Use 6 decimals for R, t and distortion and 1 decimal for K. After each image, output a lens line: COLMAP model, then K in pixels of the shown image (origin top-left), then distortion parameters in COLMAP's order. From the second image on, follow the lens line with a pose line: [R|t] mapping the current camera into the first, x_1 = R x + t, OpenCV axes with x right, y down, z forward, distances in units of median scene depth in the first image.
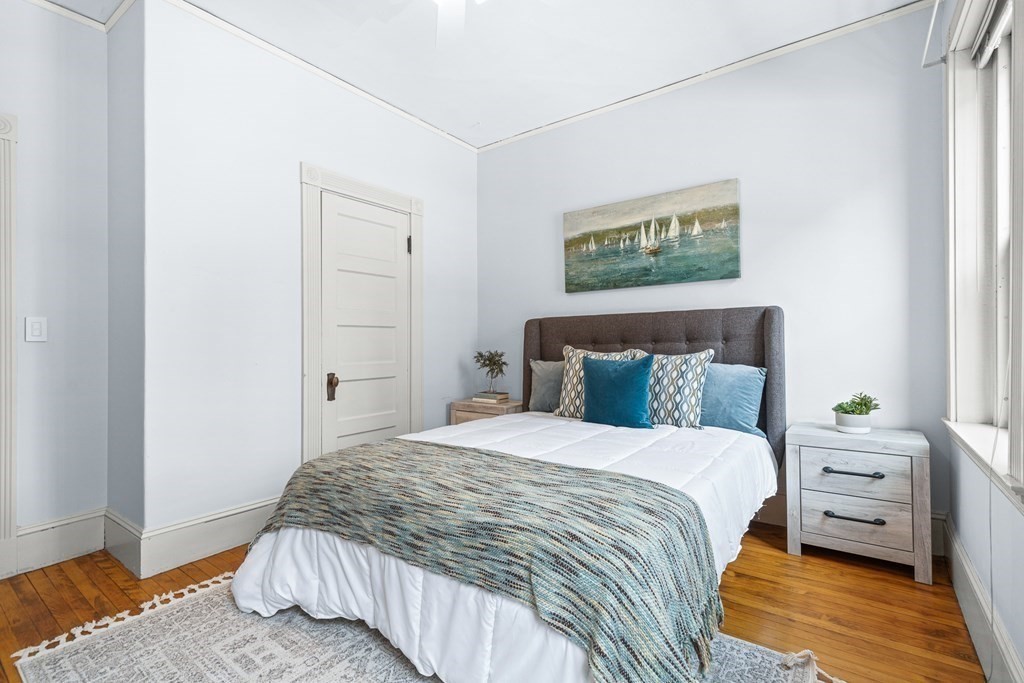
lens RADIAL K [[467.4, 0, 514.7], [0, 467.4, 351.5], [0, 0, 1]] dist [-0.002283, 0.001266]
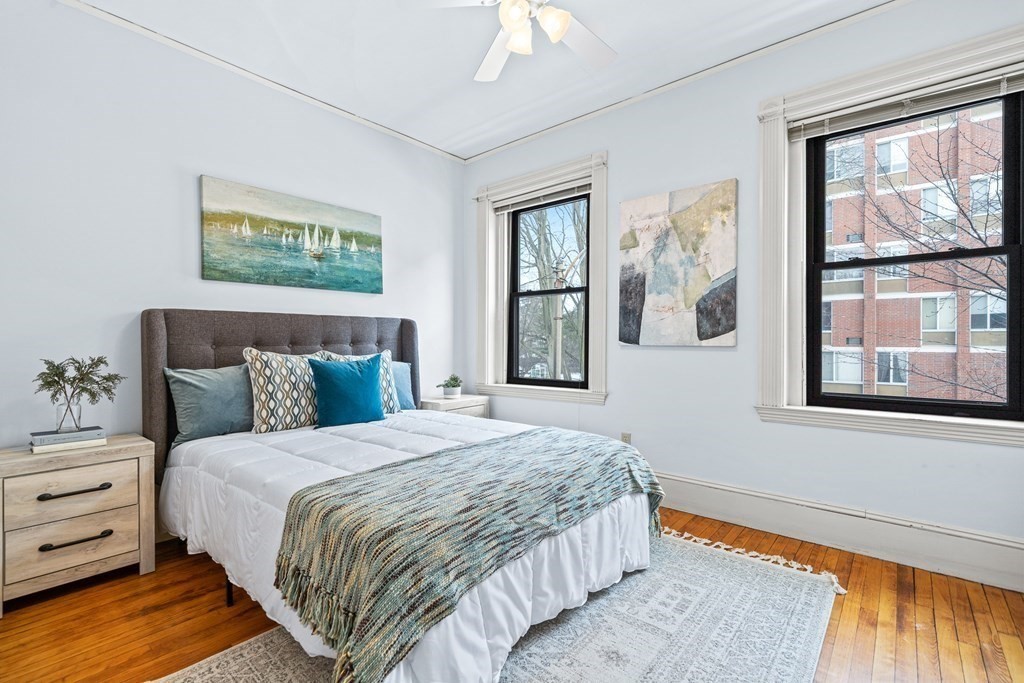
lens RADIAL K [[466.4, 0, 513.7], [0, 466.4, 337.9], [0, 0, 1]] dist [-0.029855, 0.000454]
pose [[0.063583, 0.022935, 0.997713, -0.710347], [0.021253, 0.999478, -0.024330, -0.000777], [-0.997750, 0.022751, 0.063062, 0.530421]]
